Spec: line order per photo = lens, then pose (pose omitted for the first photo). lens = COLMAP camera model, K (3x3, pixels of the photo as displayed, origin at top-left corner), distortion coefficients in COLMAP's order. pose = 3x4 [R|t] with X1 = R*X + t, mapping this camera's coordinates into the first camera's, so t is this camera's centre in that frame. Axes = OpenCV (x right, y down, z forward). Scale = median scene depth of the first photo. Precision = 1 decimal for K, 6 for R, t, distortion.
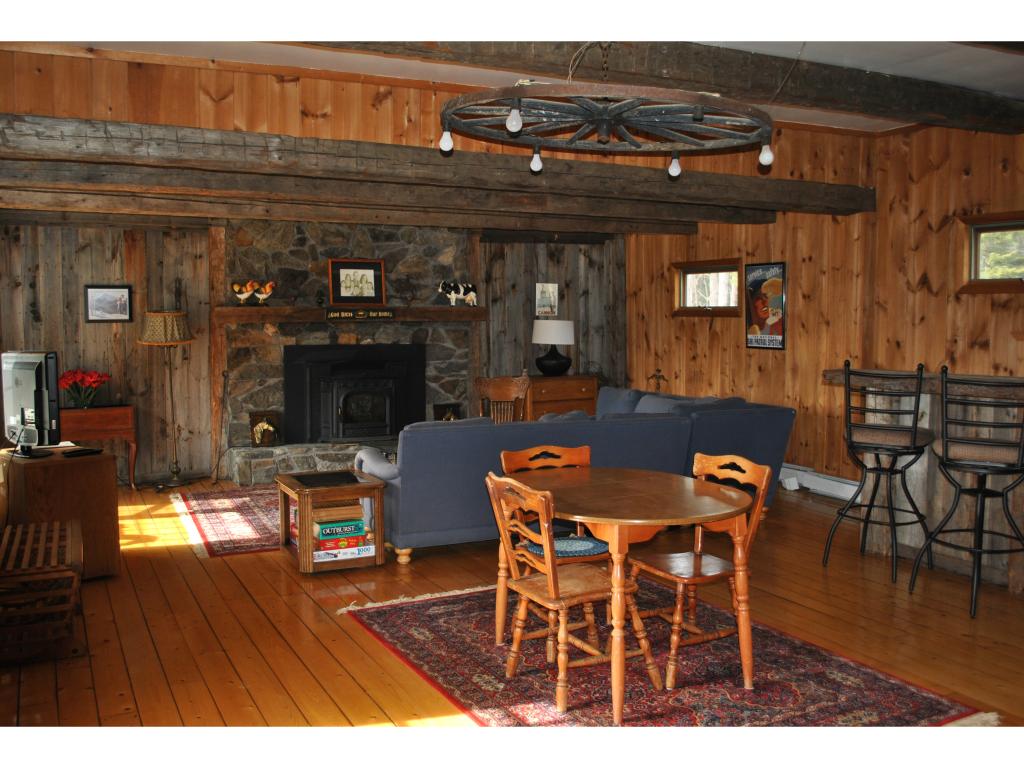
lens RADIAL K [[942.5, 0, 514.4], [0, 942.5, 380.1], [0, 0, 1]] dist [-0.064747, 0.000000]
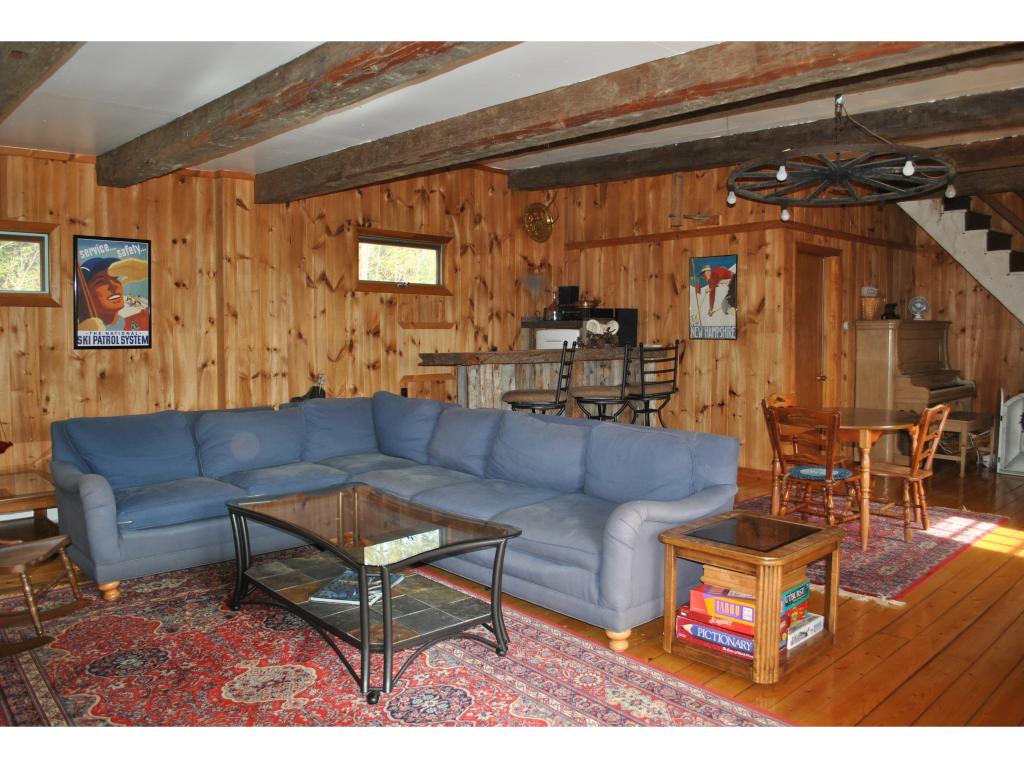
lens RADIAL K [[809.9, 0, 514.2], [0, 809.9, 380.7], [0, 0, 1]] dist [-0.080032, 0.011155]
pose [[-0.296152, -0.061696, 0.953146, -0.451794], [0.062231, 0.994545, 0.083711, -0.040635], [-0.953111, 0.084107, -0.290697, 0.868166]]
